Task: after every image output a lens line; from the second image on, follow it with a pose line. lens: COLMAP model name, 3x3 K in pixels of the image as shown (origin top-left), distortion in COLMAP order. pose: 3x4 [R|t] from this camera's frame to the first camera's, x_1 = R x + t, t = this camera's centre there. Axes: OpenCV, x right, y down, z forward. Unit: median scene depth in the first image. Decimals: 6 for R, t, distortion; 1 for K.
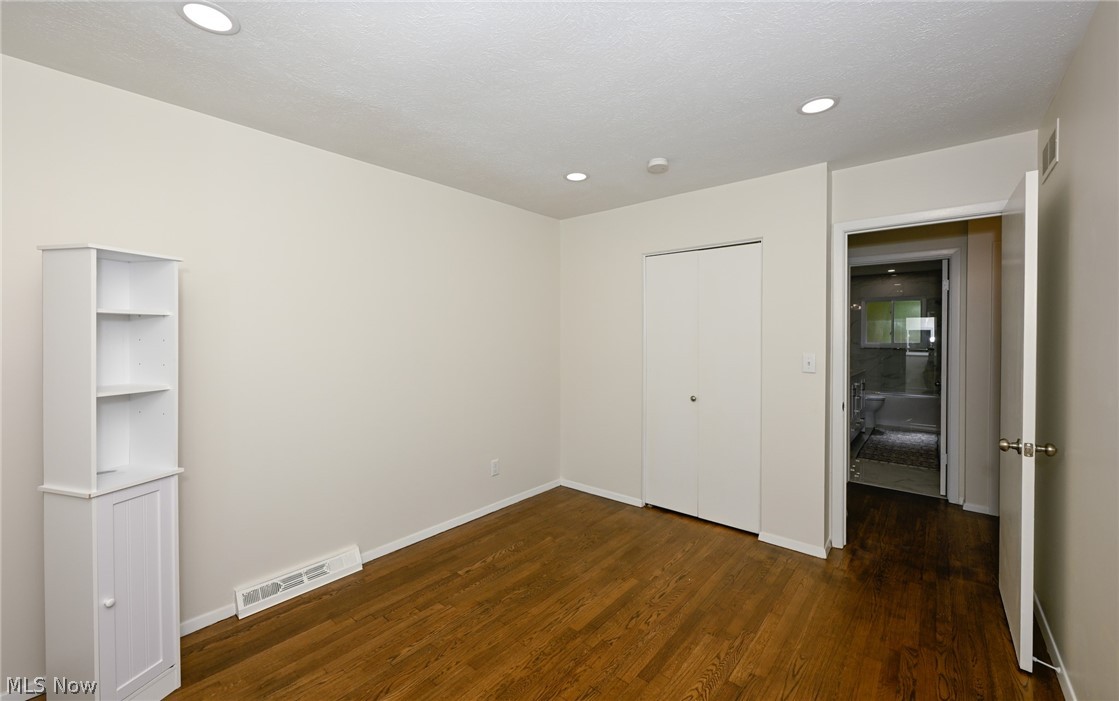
lens RADIAL K [[442.9, 0, 555.3], [0, 442.9, 341.8], [0, 0, 1]] dist [0.001609, -0.000060]
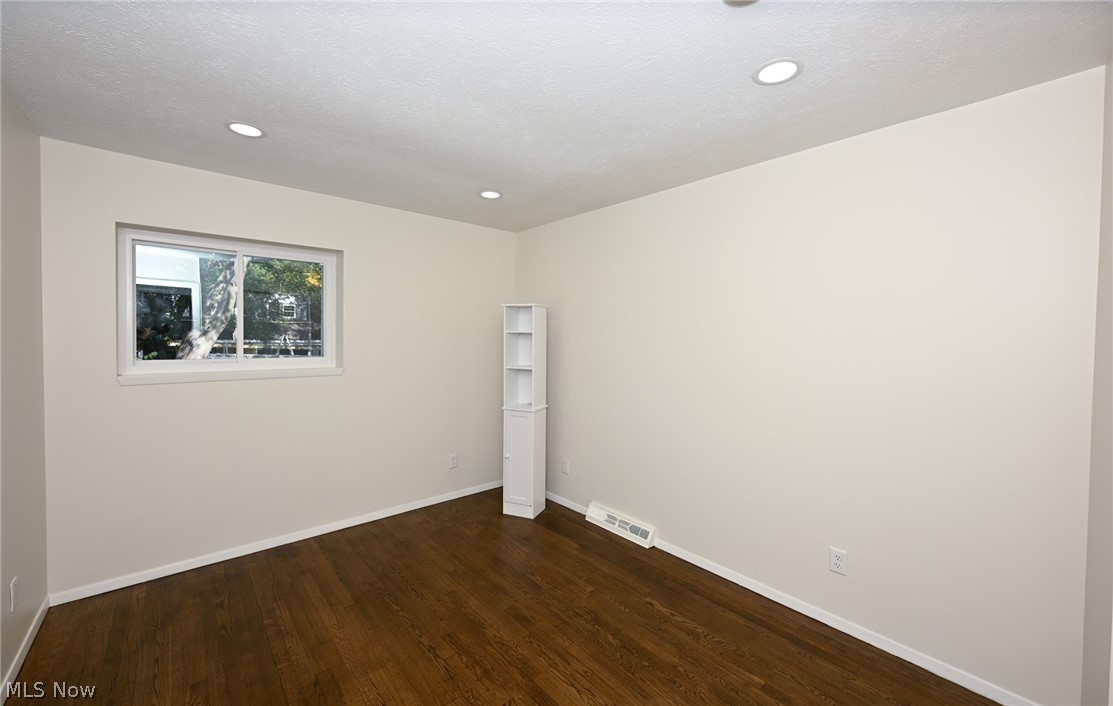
lens RADIAL K [[440.5, 0, 552.7], [0, 440.5, 347.3], [0, 0, 1]] dist [0.001609, -0.000060]
pose [[-0.160456, 0.020184, -0.986837, 0.756966], [-0.023548, 0.999428, 0.024271, -0.031889], [0.986762, 0.027132, -0.159889, 0.970825]]
